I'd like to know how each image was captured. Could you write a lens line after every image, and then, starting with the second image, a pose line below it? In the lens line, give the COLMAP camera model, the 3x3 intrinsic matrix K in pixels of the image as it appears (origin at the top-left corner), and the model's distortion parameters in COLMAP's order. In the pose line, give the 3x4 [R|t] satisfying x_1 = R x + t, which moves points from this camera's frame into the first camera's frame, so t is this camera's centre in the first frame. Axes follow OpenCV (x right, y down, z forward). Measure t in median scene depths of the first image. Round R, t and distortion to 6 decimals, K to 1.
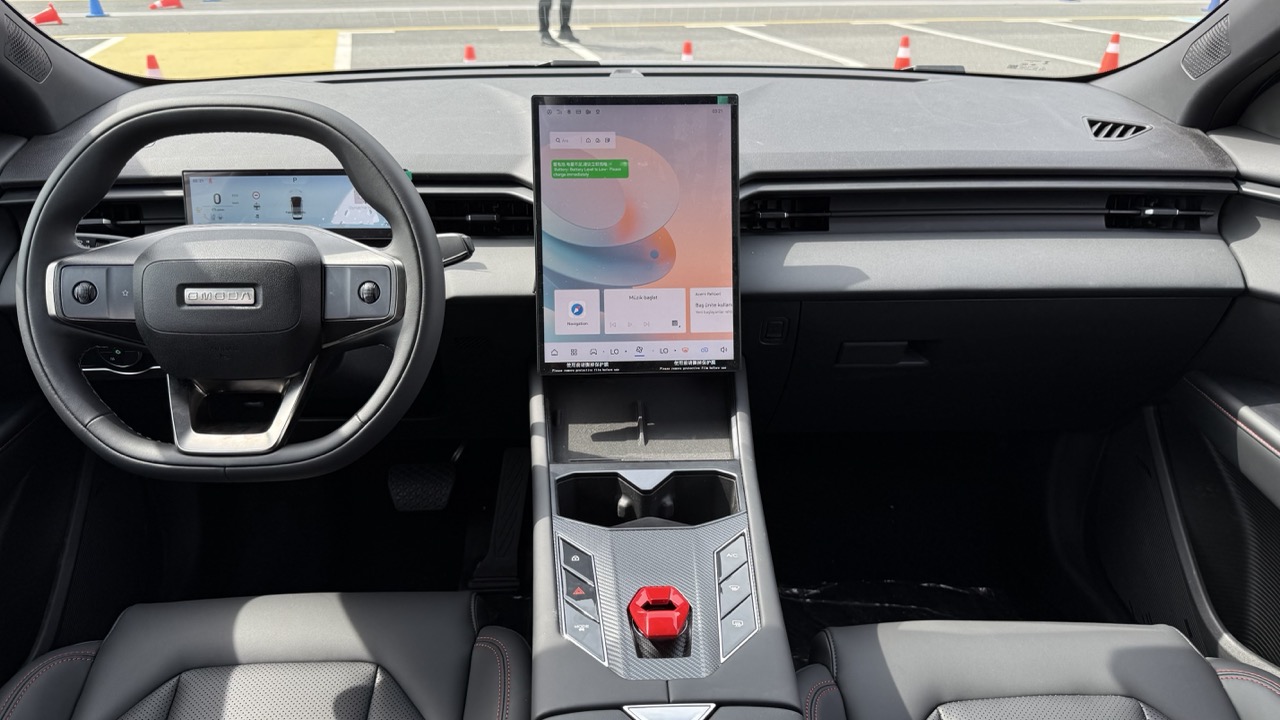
lens RADIAL K [[911.7, 0, 643.3], [0, 911.7, 370.5], [0, 0, 1]] dist [0.010632, -0.010204]
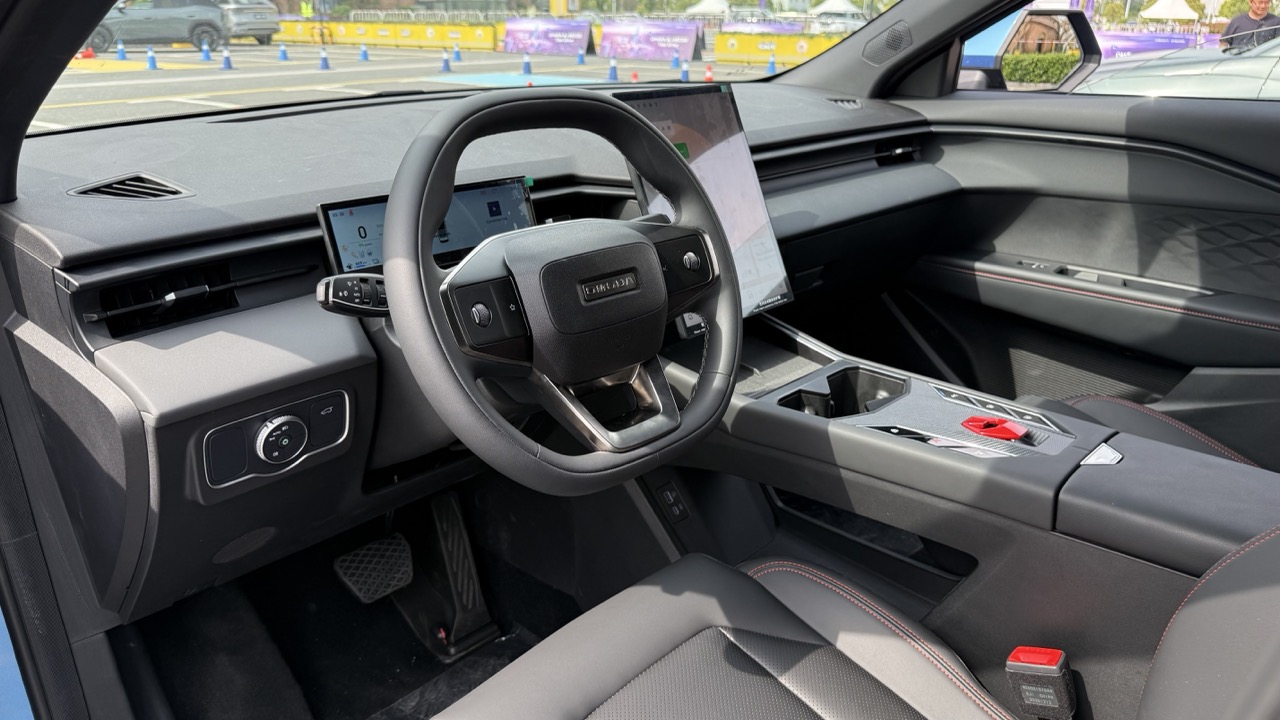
lens RADIAL K [[911.7, 0, 643.3], [0, 911.7, 370.5], [0, 0, 1]] dist [0.010632, -0.010204]
pose [[0.715877, -0.254553, 0.650172, -0.806943], [0.302058, 0.952437, 0.040311, -0.019474], [-0.629509, 0.167532, 0.758717, 0.196505]]
